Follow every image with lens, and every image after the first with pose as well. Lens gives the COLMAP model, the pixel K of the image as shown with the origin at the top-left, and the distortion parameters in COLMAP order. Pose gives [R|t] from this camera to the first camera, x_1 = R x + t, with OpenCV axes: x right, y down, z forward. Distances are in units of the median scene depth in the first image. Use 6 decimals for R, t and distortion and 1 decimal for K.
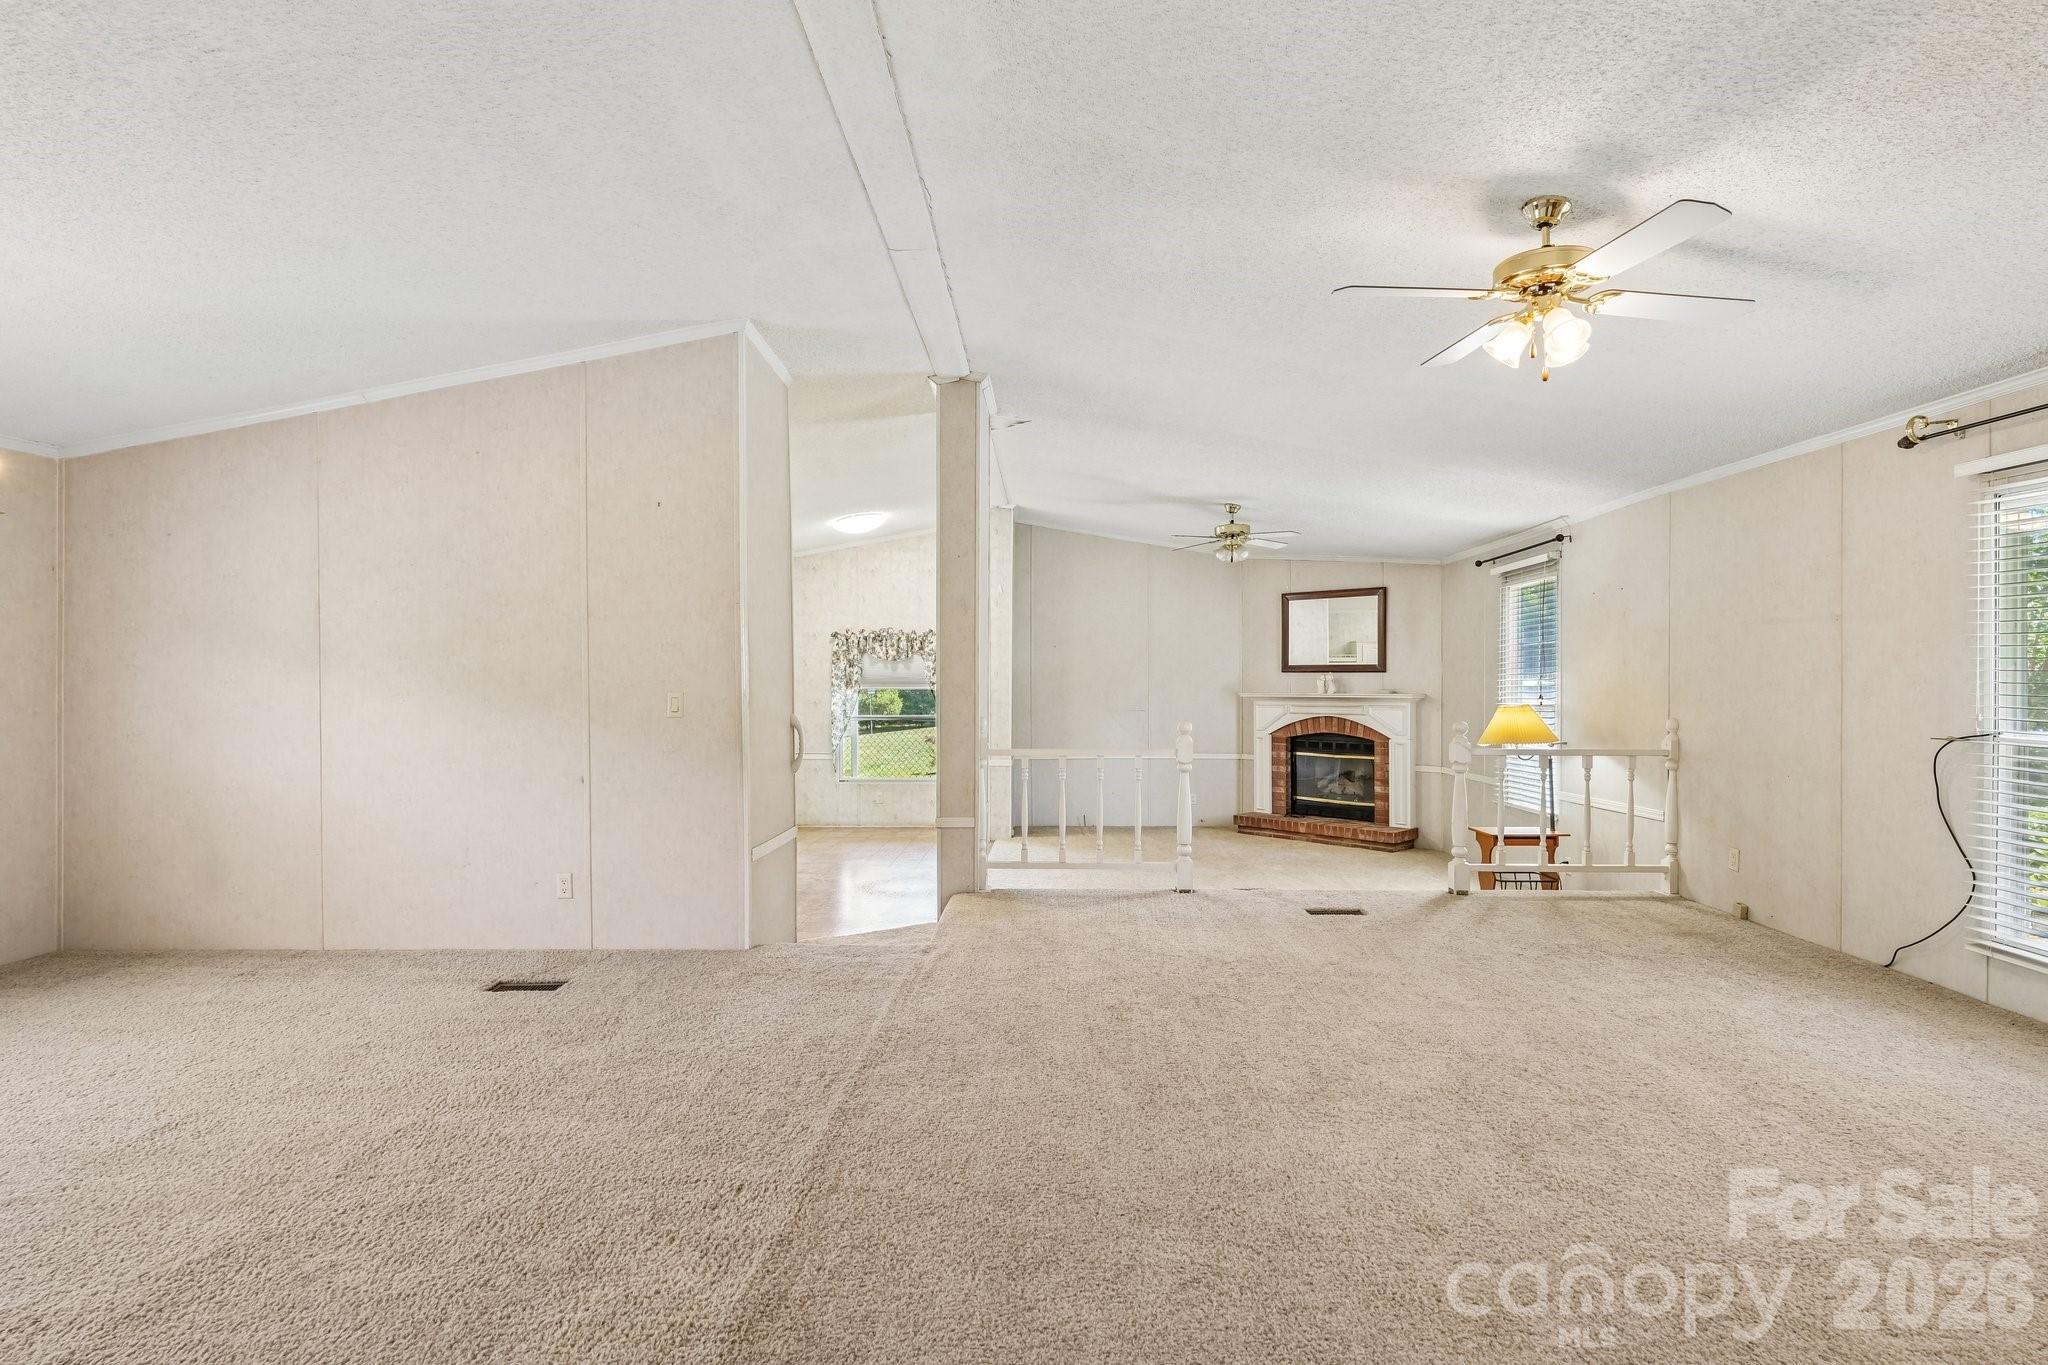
lens RADIAL K [[1001.7, 0, 1024.0], [0, 1001.7, 682.5], [0, 0, 1]] dist [0.003889, 0.000590]
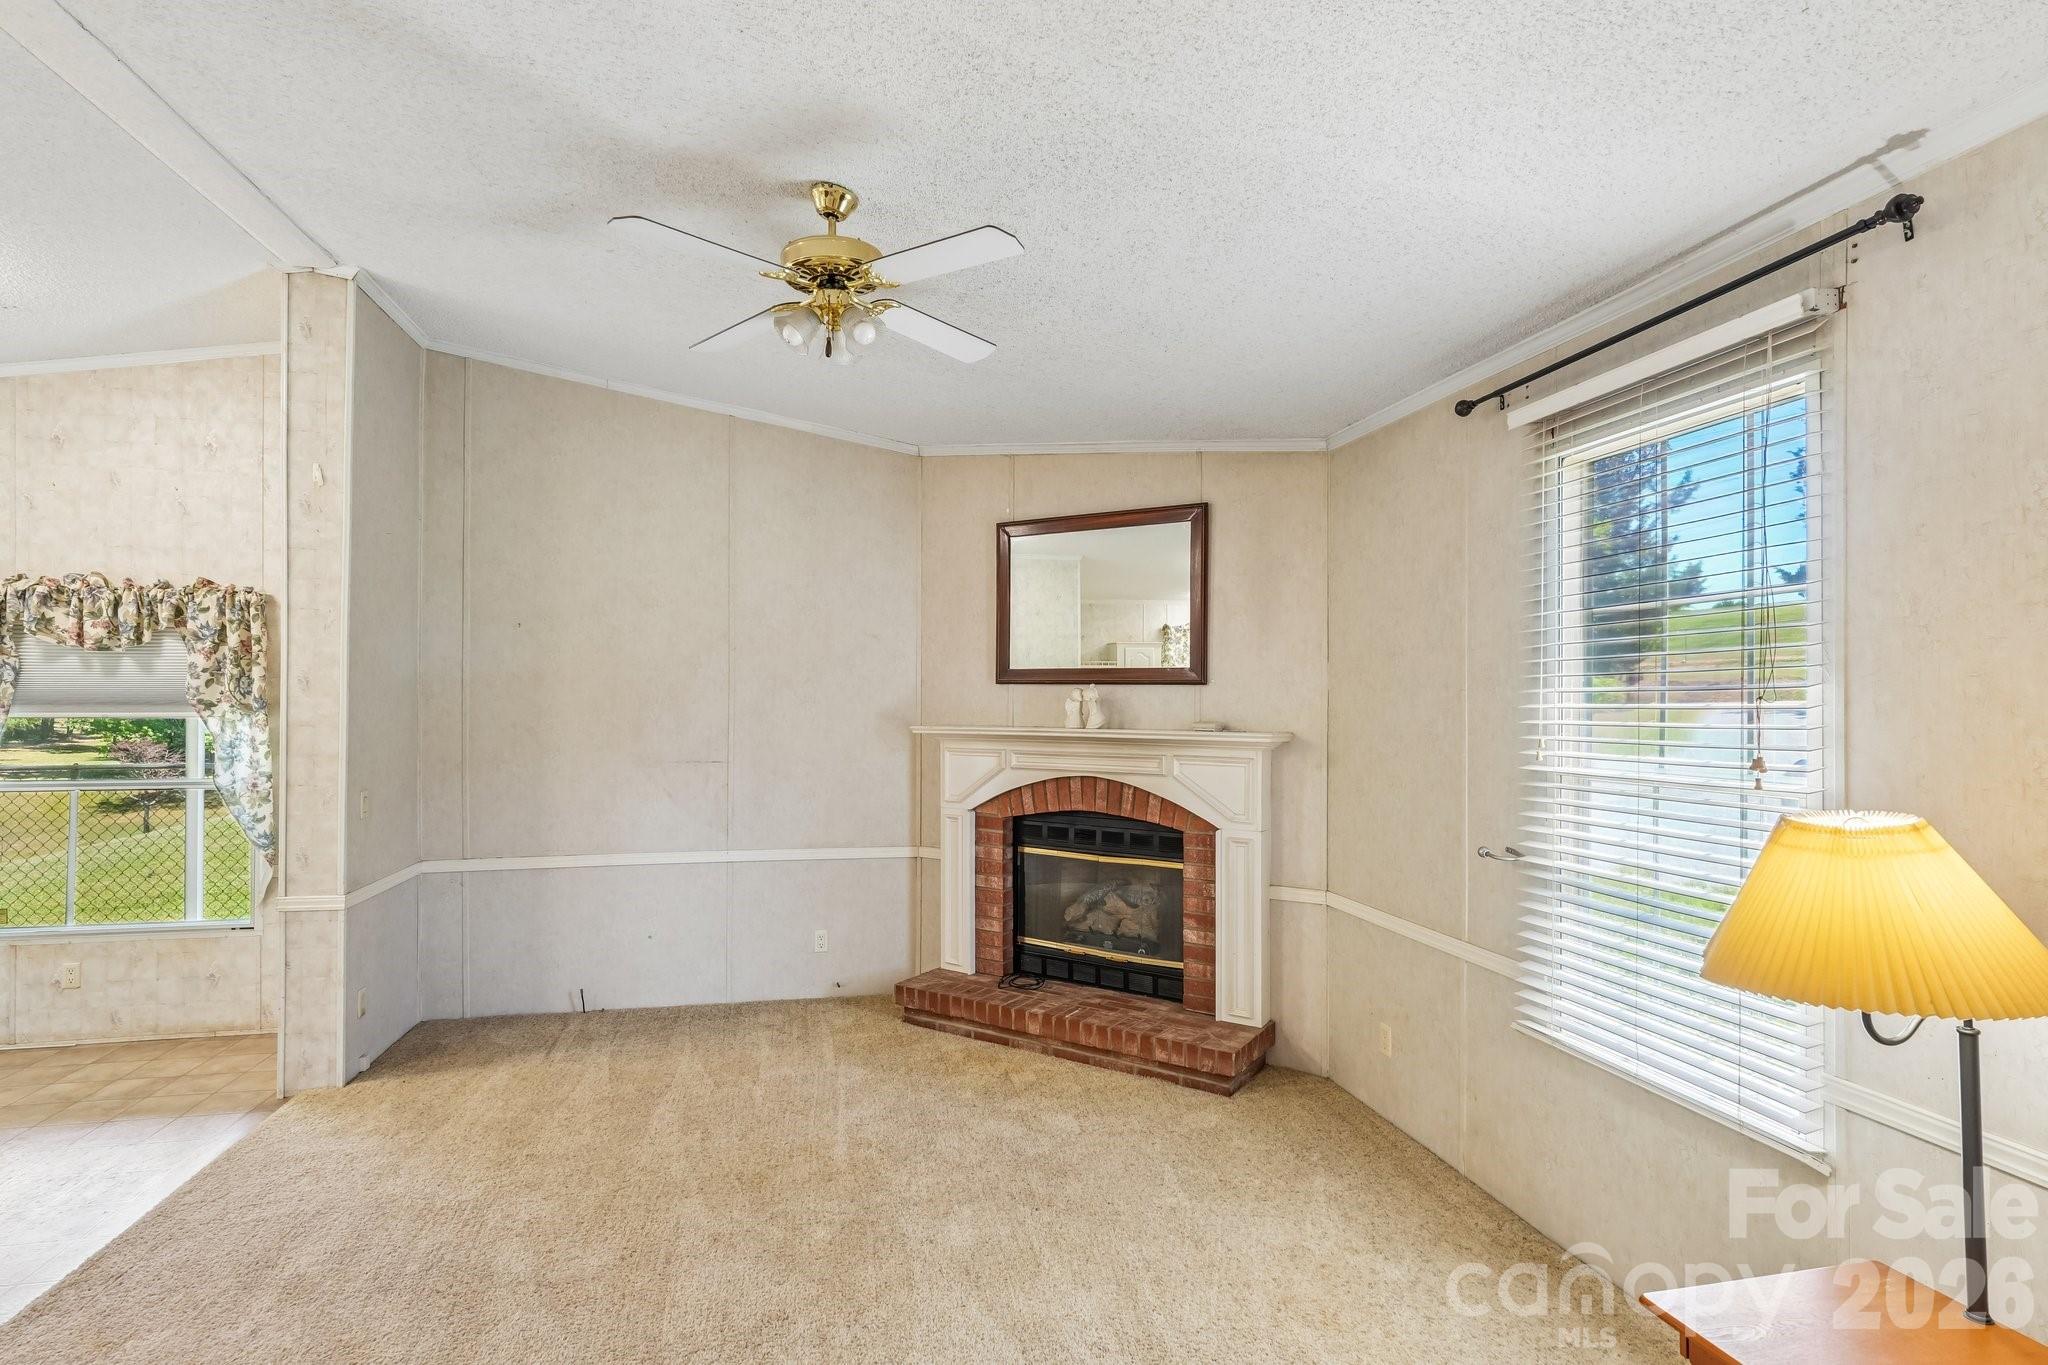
lens RADIAL K [[1010.6, 0, 1018.7], [0, 1010.6, 689.8], [0, 0, 1]] dist [-0.000389, -0.000325]
pose [[0.970121, 0.005047, 0.242570, 0.163614], [-0.003630, 0.999974, -0.006289, -0.004555], [-0.242595, 0.005221, 0.970114, 0.571886]]
